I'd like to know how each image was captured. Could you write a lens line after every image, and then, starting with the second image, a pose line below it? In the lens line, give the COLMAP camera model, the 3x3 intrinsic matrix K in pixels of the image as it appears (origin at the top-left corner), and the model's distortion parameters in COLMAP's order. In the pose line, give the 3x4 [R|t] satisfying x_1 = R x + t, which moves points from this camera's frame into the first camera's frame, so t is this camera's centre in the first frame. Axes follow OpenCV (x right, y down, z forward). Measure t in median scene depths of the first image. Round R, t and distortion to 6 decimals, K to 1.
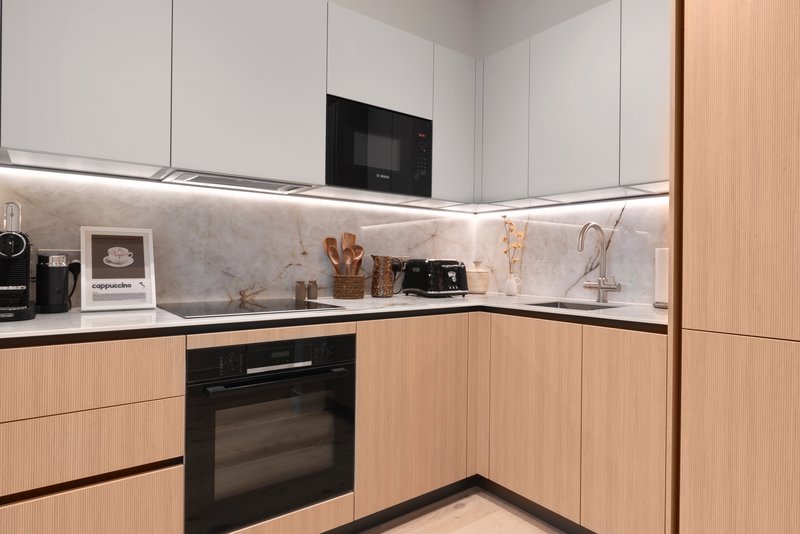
lens RADIAL K [[470.3, 0, 407.0], [0, 470.3, 258.3], [0, 0, 1]] dist [0.005648, -0.006584]
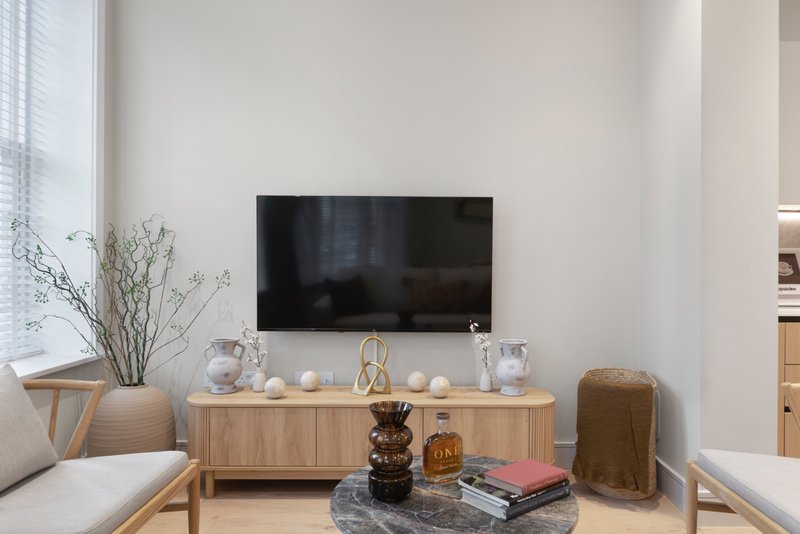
lens RADIAL K [[532.1, 0, 417.6], [0, 532.1, 278.5], [0, 0, 1]] dist [-0.004143, 0.021566]
pose [[0.797553, -0.007434, -0.603203, -0.425709], [0.010740, 0.999941, 0.001876, 0.008539], [0.603154, -0.007975, 0.797585, -0.775578]]
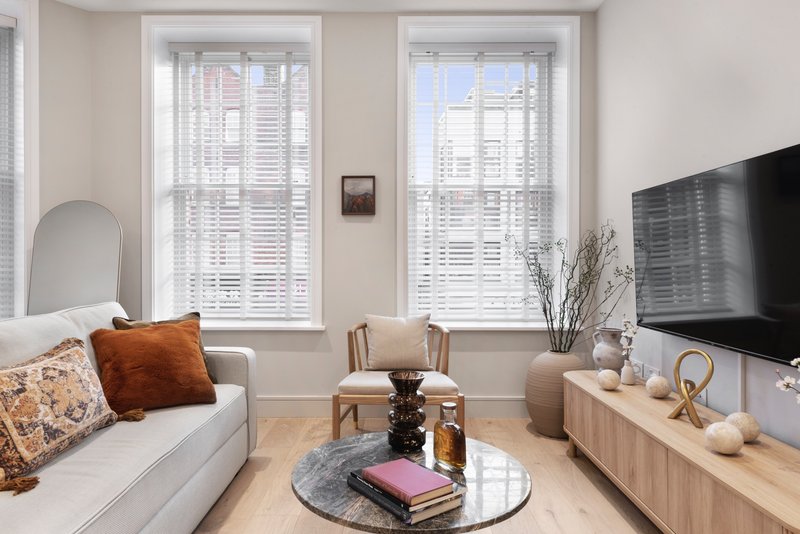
lens RADIAL K [[470.3, 0, 403.5], [0, 470.3, 265.8], [0, 0, 1]] dist [0.005648, -0.006584]
pose [[-0.621492, -0.012810, -0.783316, -0.246675], [-0.004293, 0.999907, -0.012946, 0.005535], [0.783409, -0.004683, -0.621489, 0.321733]]
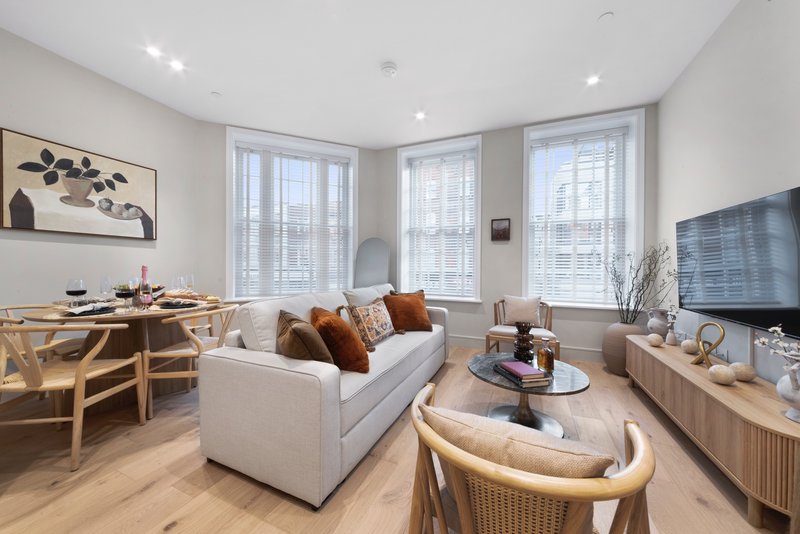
lens RADIAL K [[293.4, 0, 410.5], [0, 293.4, 269.4], [0, 0, 1]] dist [-0.008114, 0.001680]
pose [[-0.875783, -0.011042, -0.482579, -0.045631], [-0.014420, 0.999891, 0.003291, -0.004656], [0.482490, 0.009841, -0.875846, 0.523729]]
